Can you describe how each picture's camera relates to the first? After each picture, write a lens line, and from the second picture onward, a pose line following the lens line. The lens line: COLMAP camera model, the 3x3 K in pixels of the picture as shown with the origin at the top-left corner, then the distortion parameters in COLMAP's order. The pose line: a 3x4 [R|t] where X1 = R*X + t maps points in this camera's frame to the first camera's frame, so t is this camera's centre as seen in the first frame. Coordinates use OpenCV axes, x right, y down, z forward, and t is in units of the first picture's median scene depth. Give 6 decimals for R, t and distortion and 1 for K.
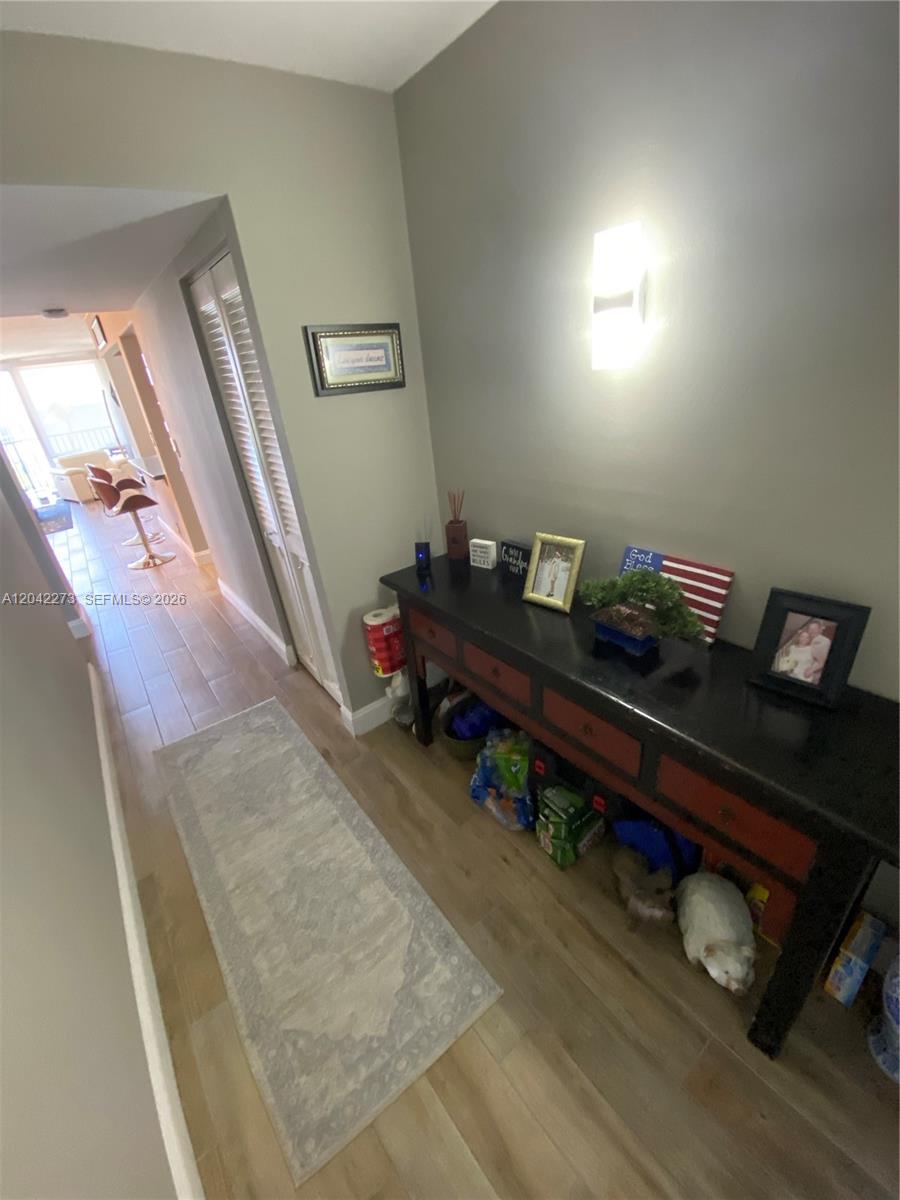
lens RADIAL K [[484.9, 0, 446.8], [0, 484.9, 602.1], [0, 0, 1]] dist [0.016829, -0.017381]
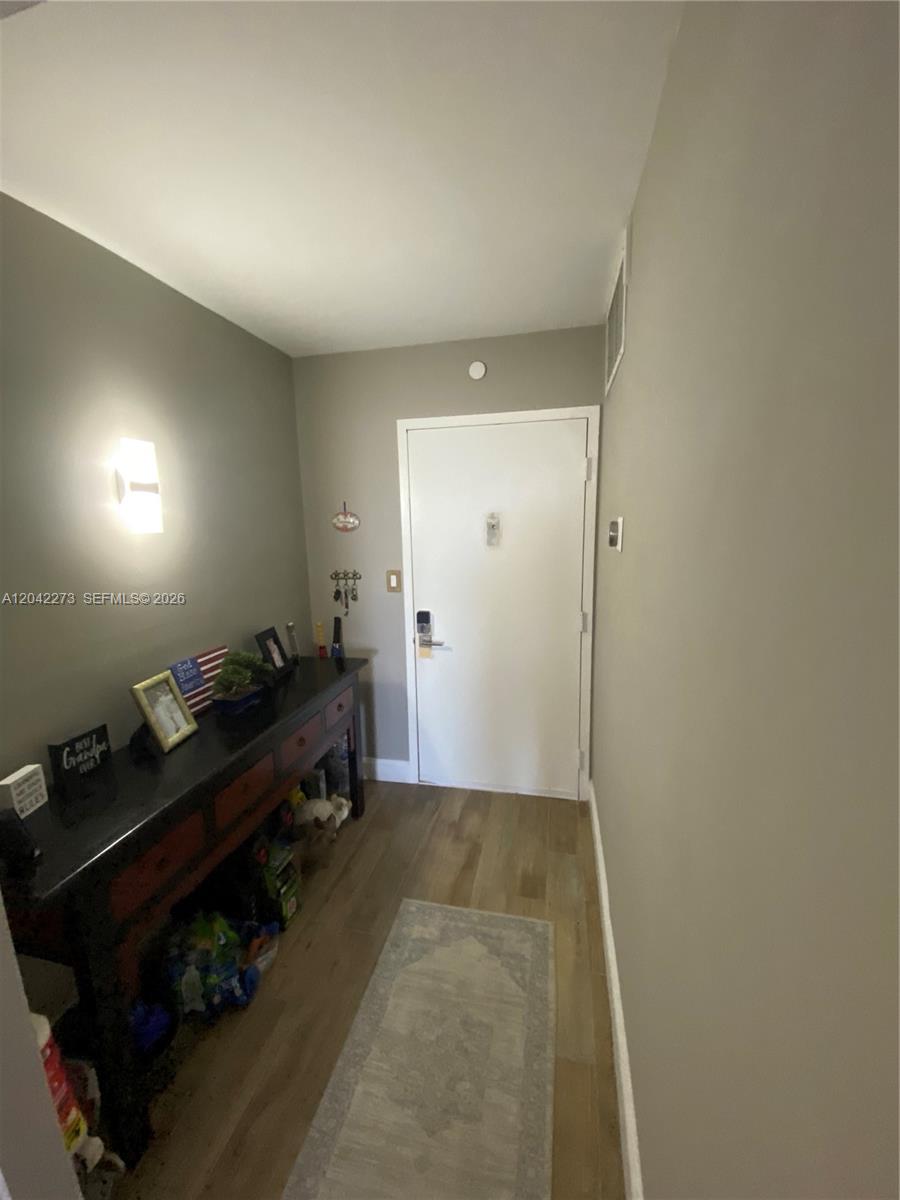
lens RADIAL K [[484.9, 0, 446.8], [0, 484.9, 602.1], [0, 0, 1]] dist [0.016829, -0.017381]
pose [[-0.636131, -0.018821, 0.771352, -1.014808], [0.418262, 0.831663, 0.365232, -0.406448], [-0.648378, 0.554962, -0.521174, 1.095870]]
